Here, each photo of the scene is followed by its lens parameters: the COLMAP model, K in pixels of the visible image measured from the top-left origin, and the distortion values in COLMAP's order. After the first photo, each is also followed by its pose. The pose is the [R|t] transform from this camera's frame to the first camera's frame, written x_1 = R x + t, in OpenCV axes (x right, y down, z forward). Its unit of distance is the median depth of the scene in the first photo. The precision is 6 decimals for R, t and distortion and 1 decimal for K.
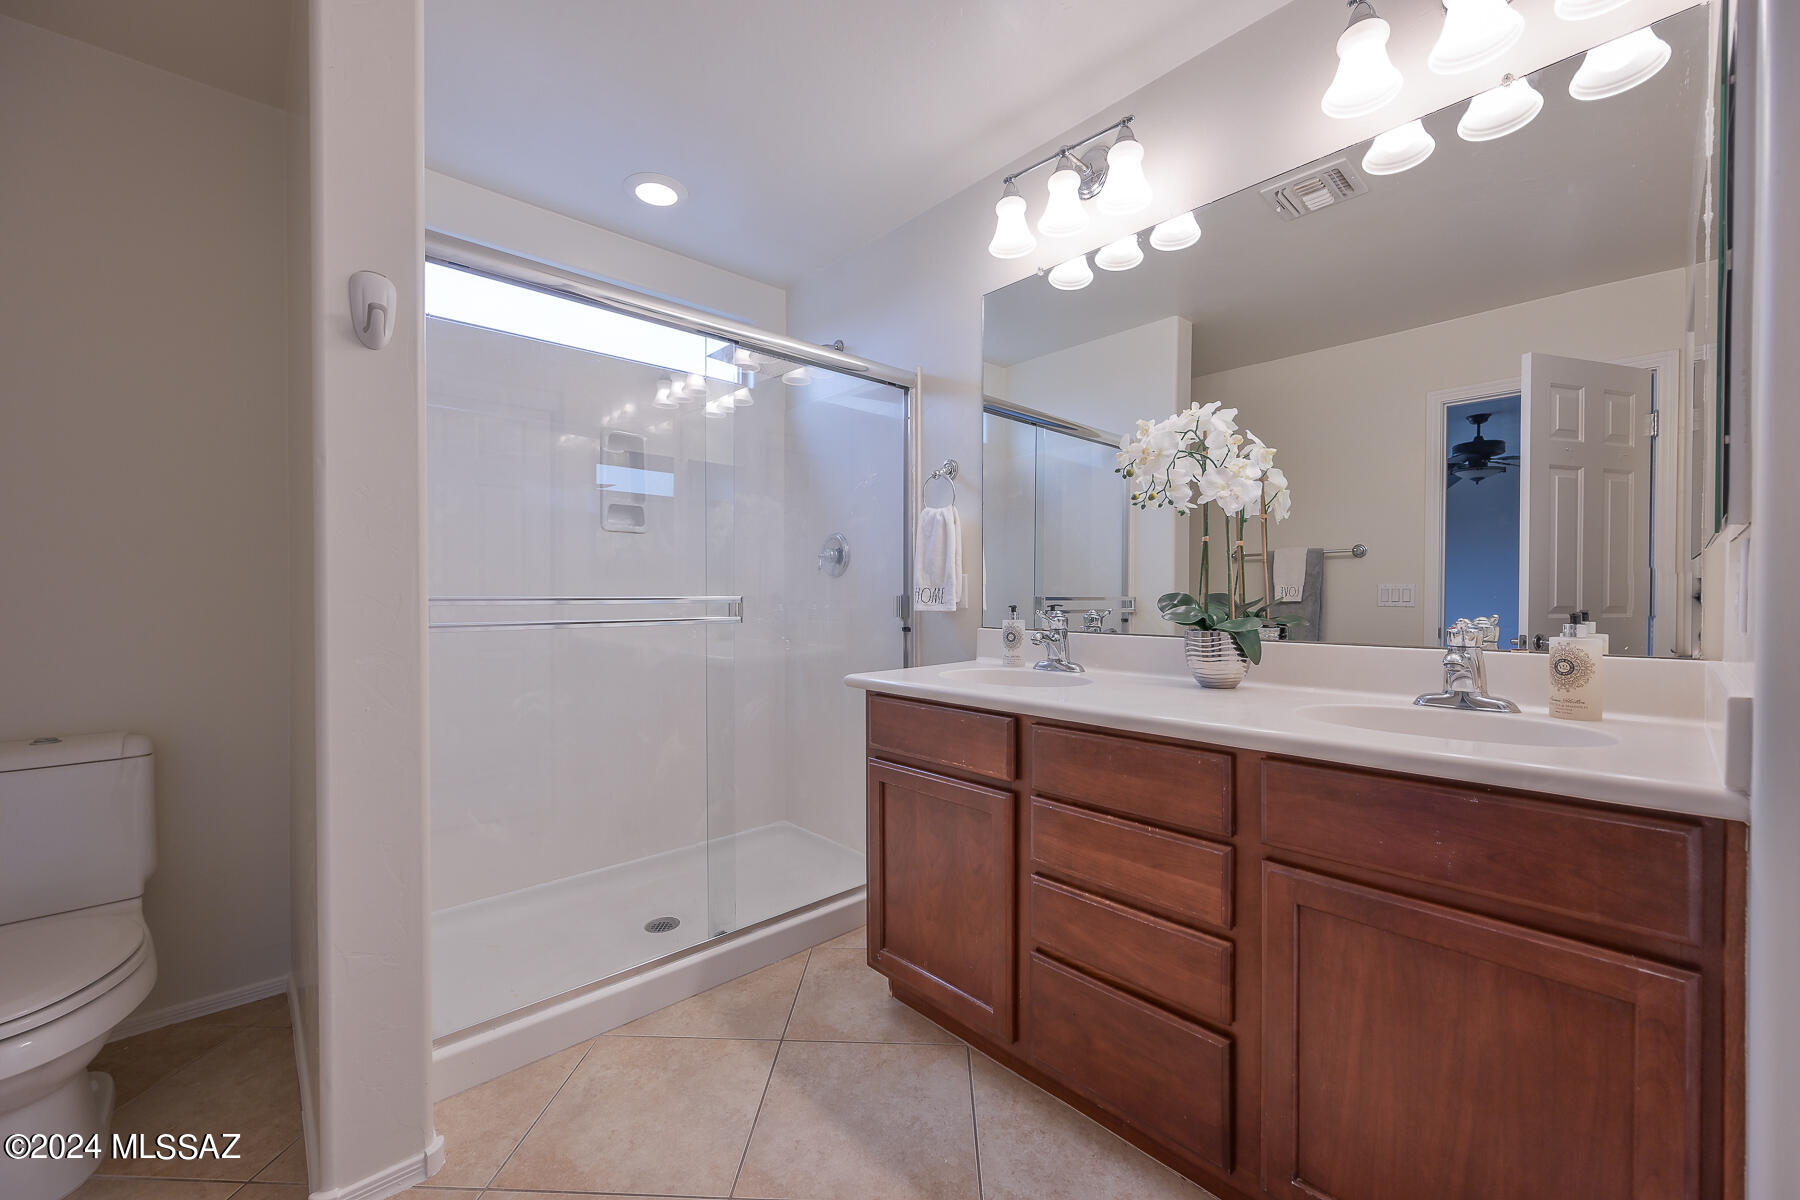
lens RADIAL K [[706.5, 0, 902.8], [0, 706.5, 602.3], [0, 0, 1]] dist [-0.001744, 0.000380]
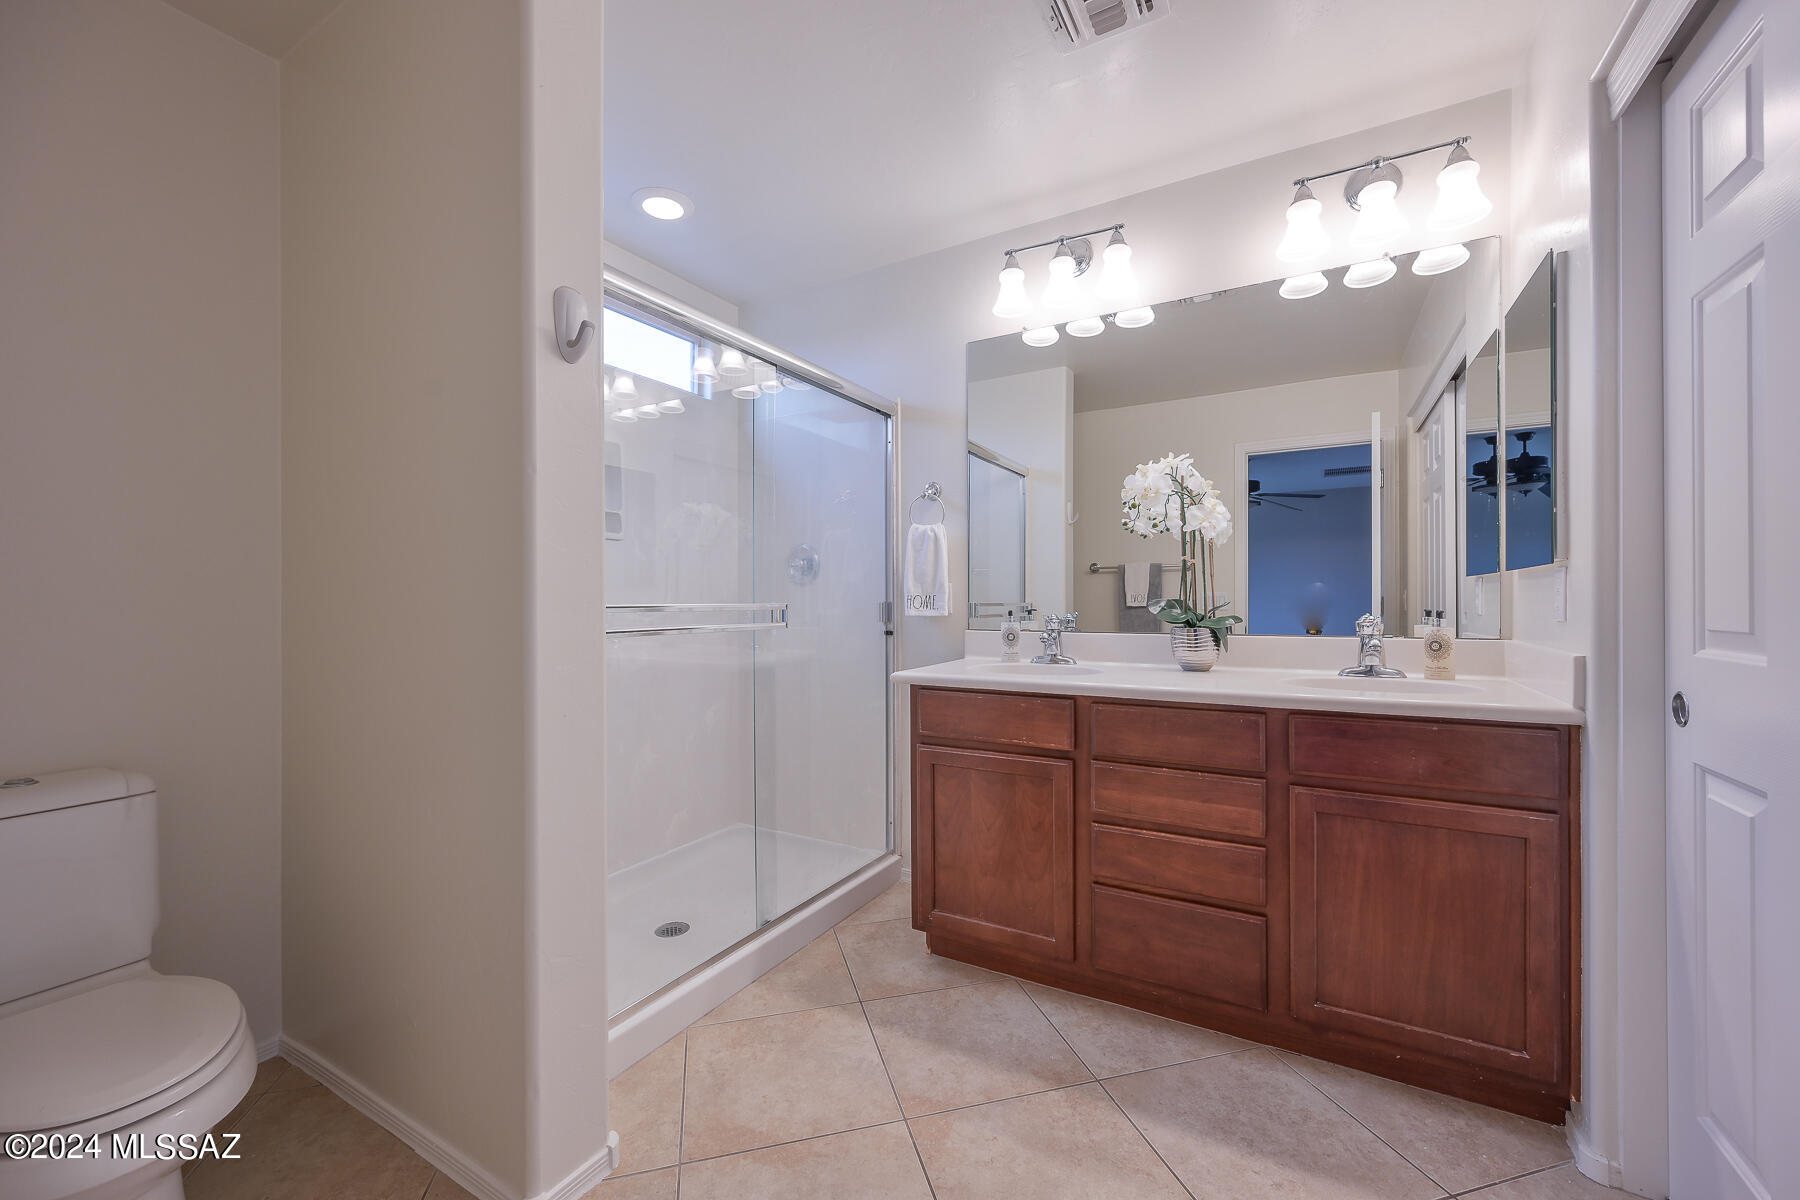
lens RADIAL K [[706.5, 0, 901.4], [0, 706.5, 602.2], [0, 0, 1]] dist [-0.001744, 0.000380]
pose [[0.953724, -0.003511, 0.300664, -0.478978], [0.006501, 0.999939, -0.008945, 0.000542], [-0.300615, 0.010485, 0.953688, -0.095414]]
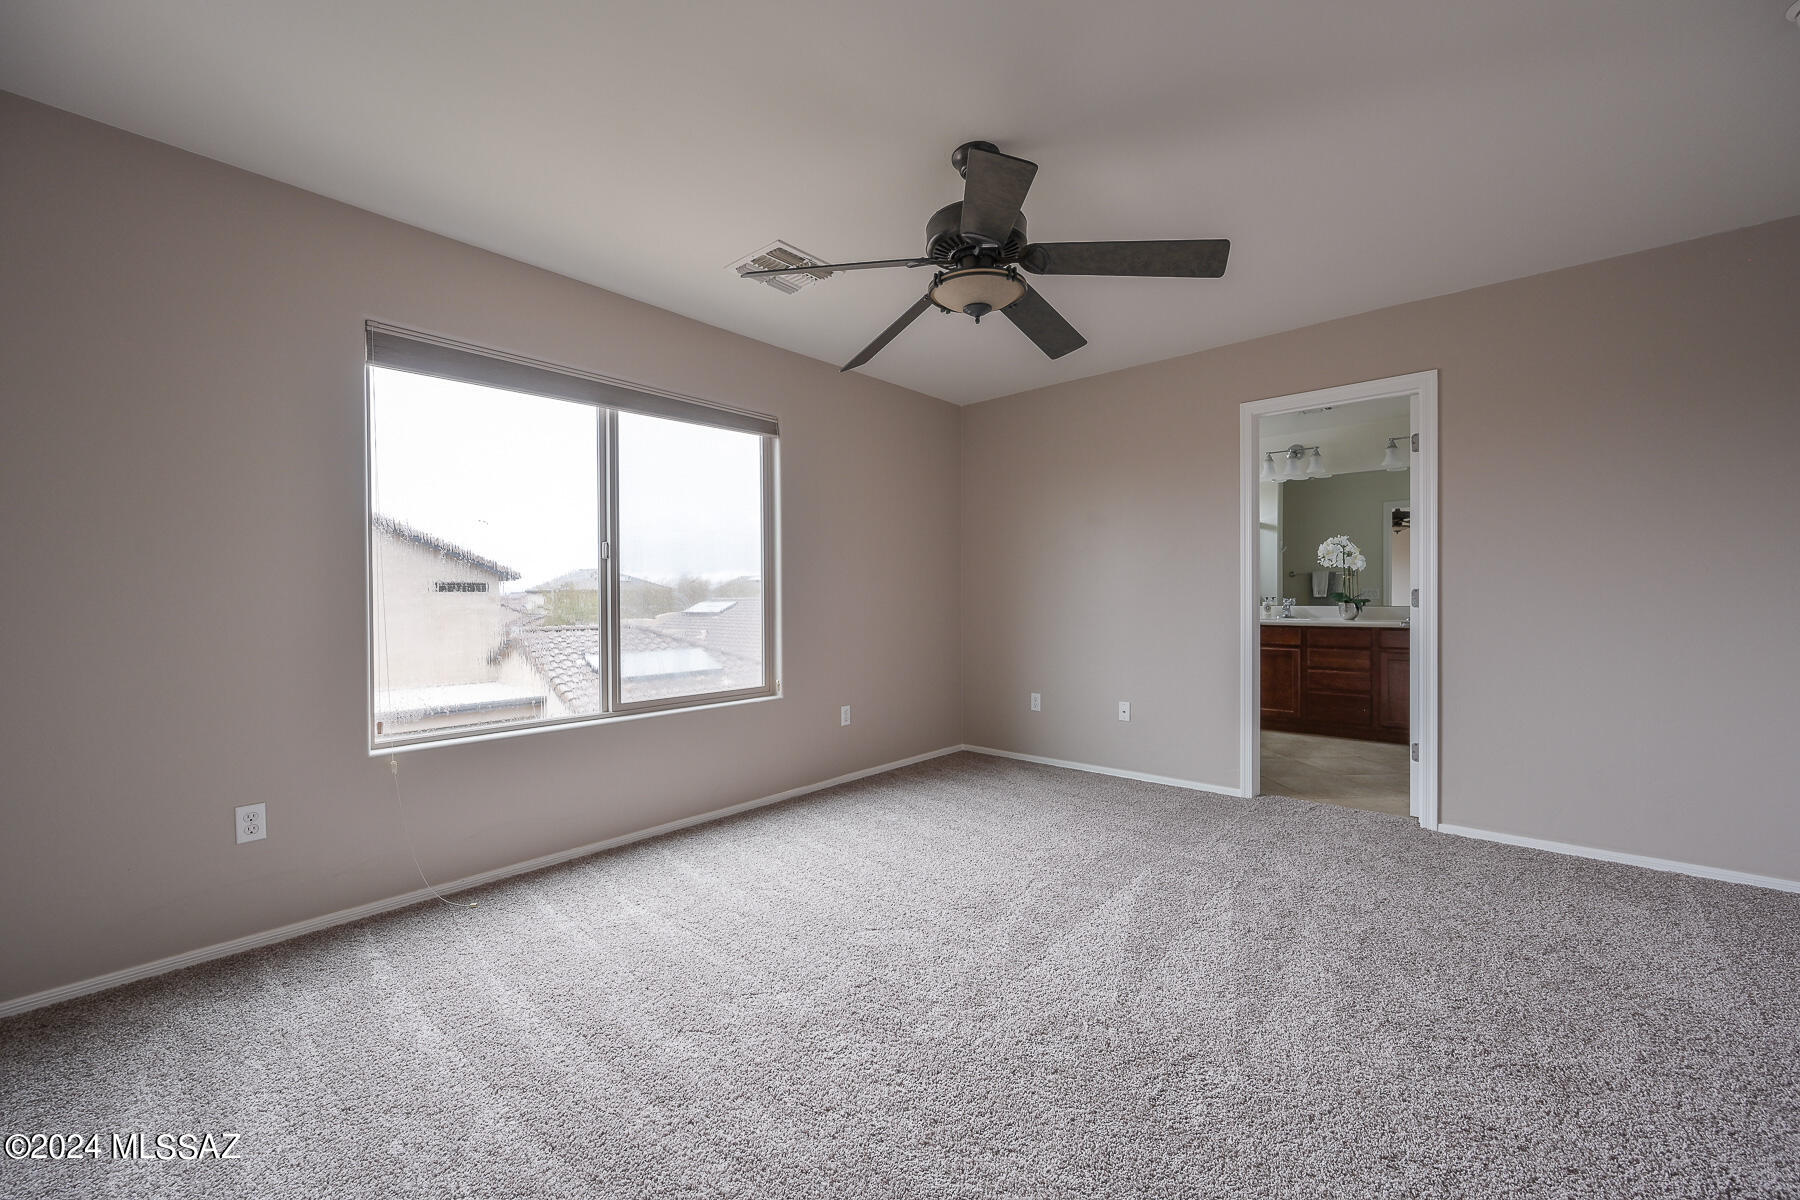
lens RADIAL K [[706.5, 0, 896.1], [0, 706.5, 595.6], [0, 0, 1]] dist [-0.001744, 0.000380]
pose [[0.995390, -0.004530, 0.095808, -2.134743], [0.005526, 0.999933, -0.010138, 0.022237], [-0.095756, 0.010621, 0.995348, -2.279242]]
